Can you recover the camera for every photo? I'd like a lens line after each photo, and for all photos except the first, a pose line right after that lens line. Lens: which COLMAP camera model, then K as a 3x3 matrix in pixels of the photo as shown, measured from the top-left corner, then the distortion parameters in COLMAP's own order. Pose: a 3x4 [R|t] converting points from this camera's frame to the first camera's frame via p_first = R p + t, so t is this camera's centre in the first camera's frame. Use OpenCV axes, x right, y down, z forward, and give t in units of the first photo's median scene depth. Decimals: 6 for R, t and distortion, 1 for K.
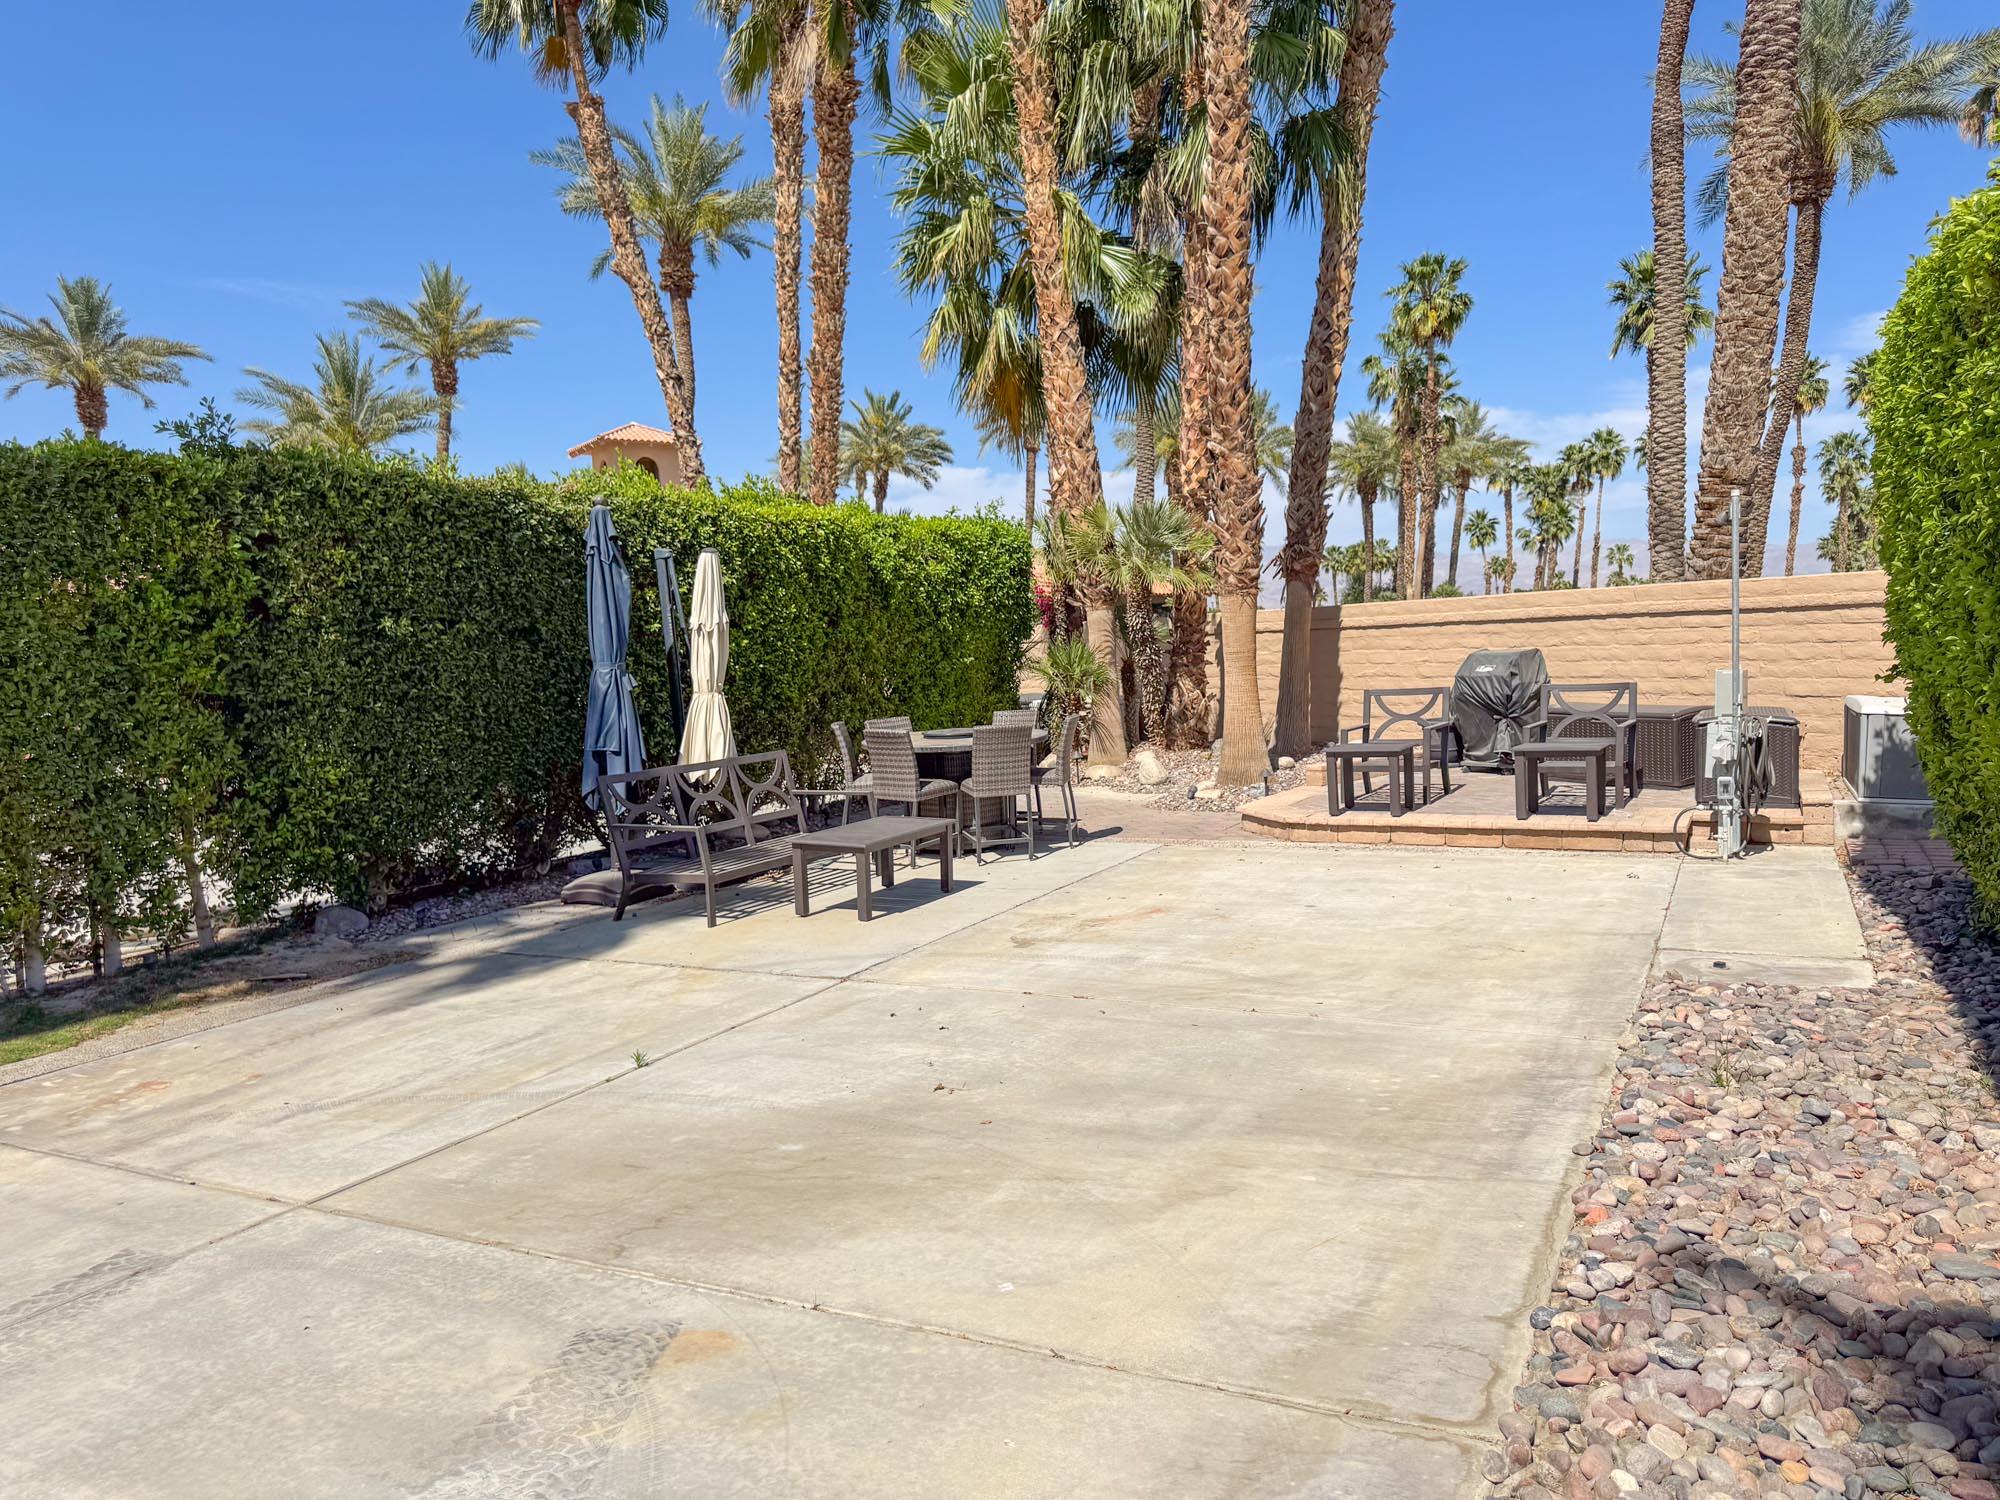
lens RADIAL K [[1399.3, 0, 1000.0], [0, 1399.3, 750.0], [0, 0, 1]] dist [0.090350, -0.131752]
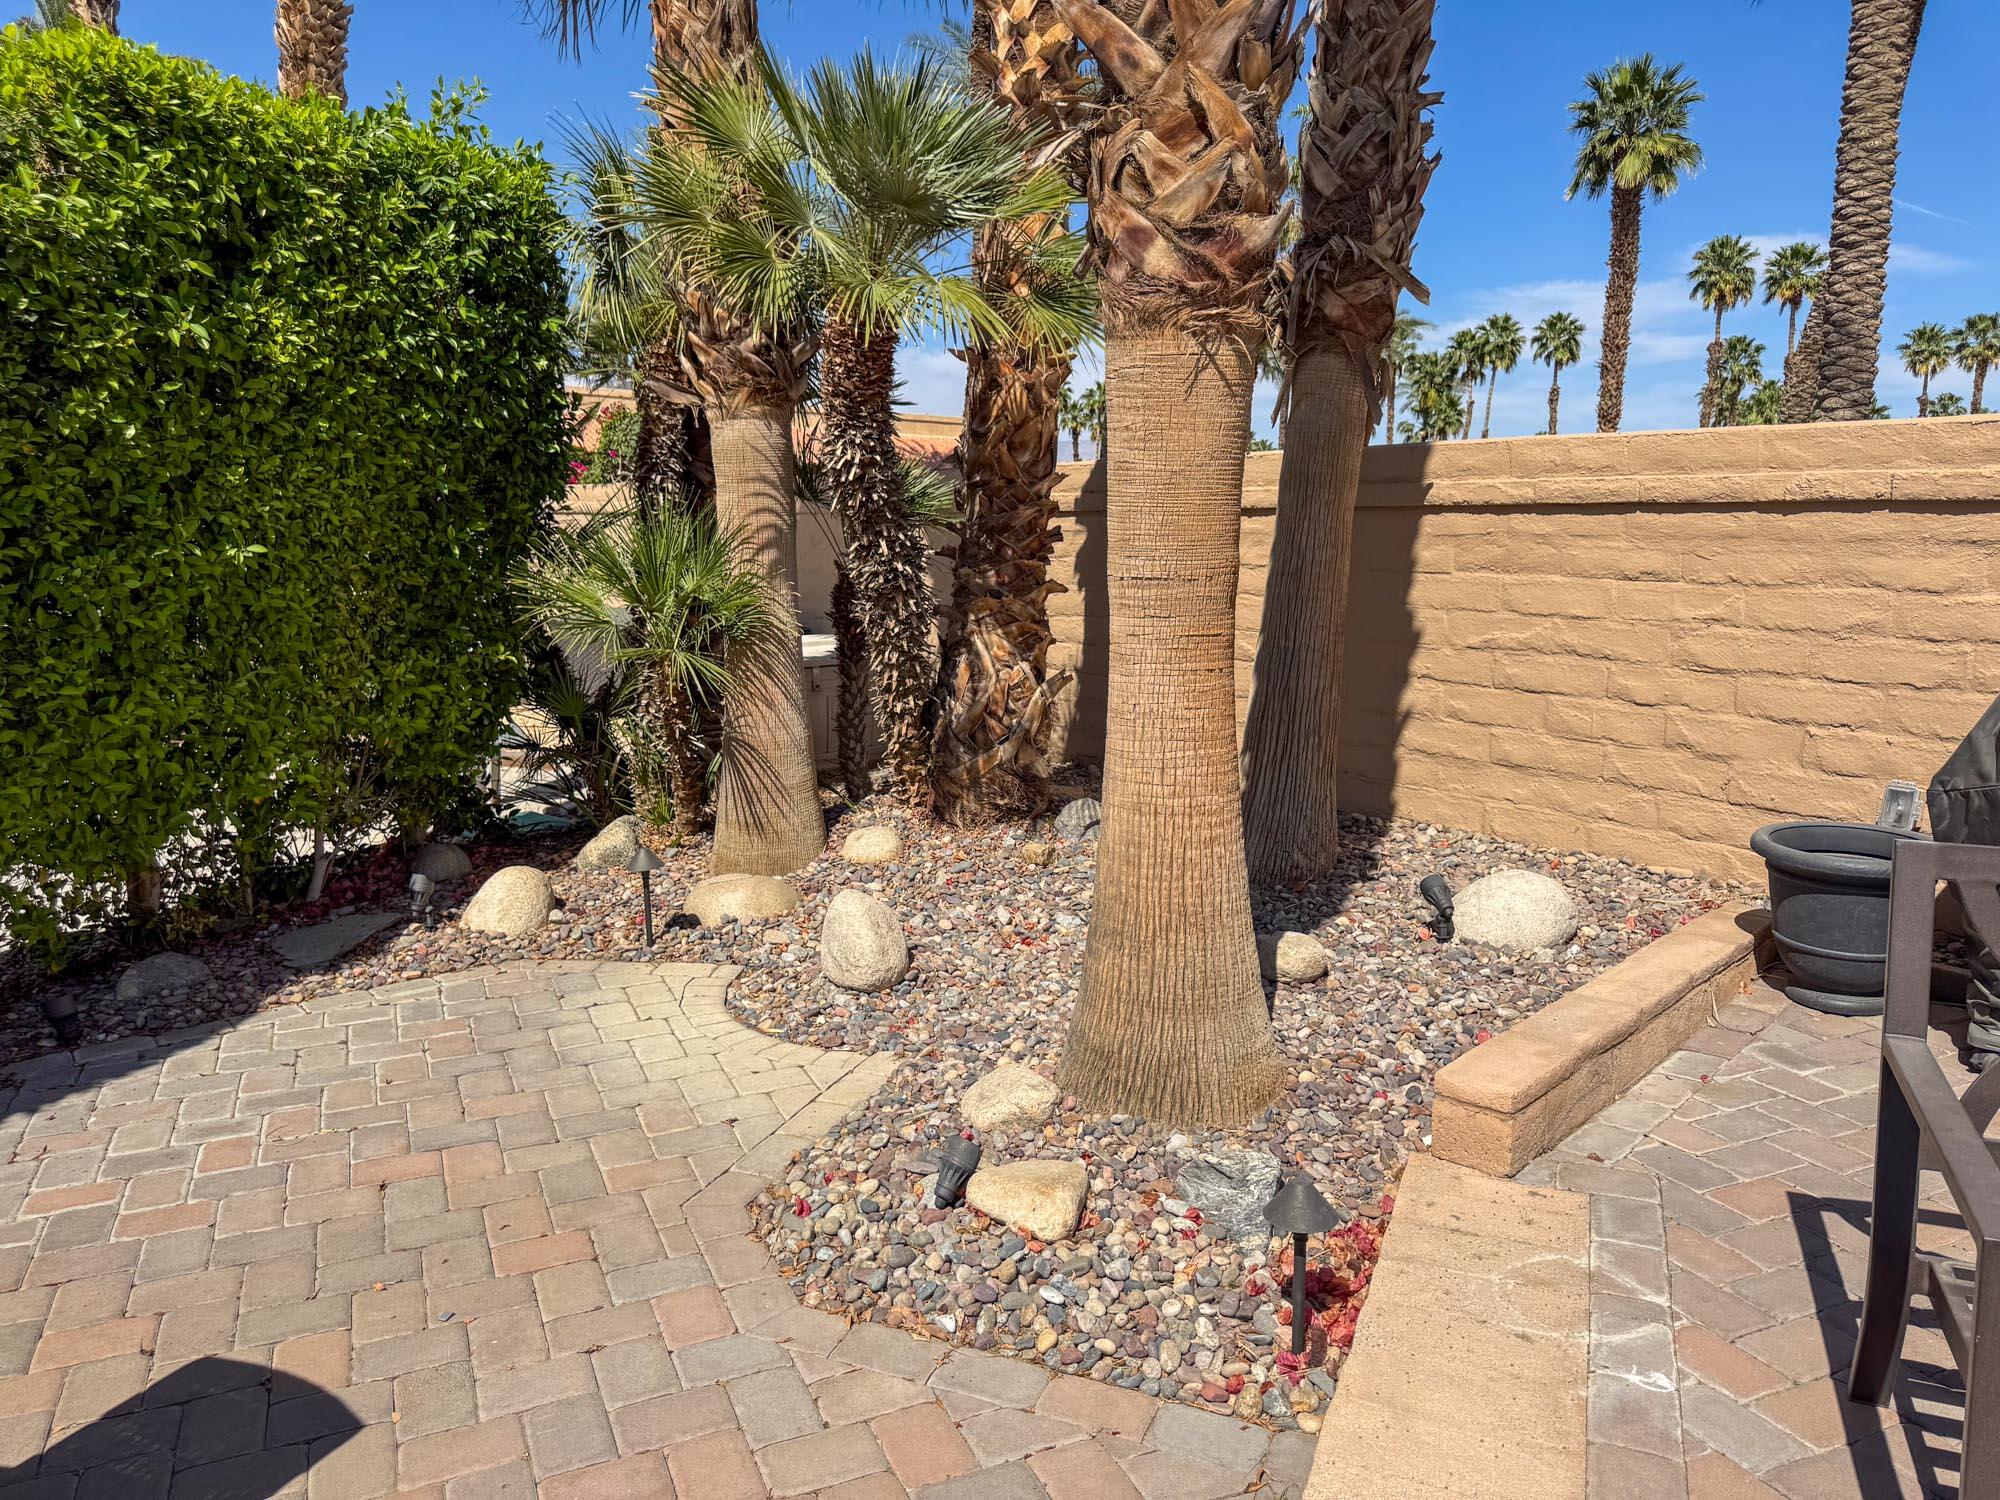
lens RADIAL K [[1399.3, 0, 1000.0], [0, 1399.3, 750.0], [0, 0, 1]] dist [0.090350, -0.131752]
pose [[0.993996, 0.027726, 0.105844, 0.095814], [-0.036280, 0.996153, 0.079772, -0.048255], [-0.103225, -0.083133, 0.991178, 0.629145]]
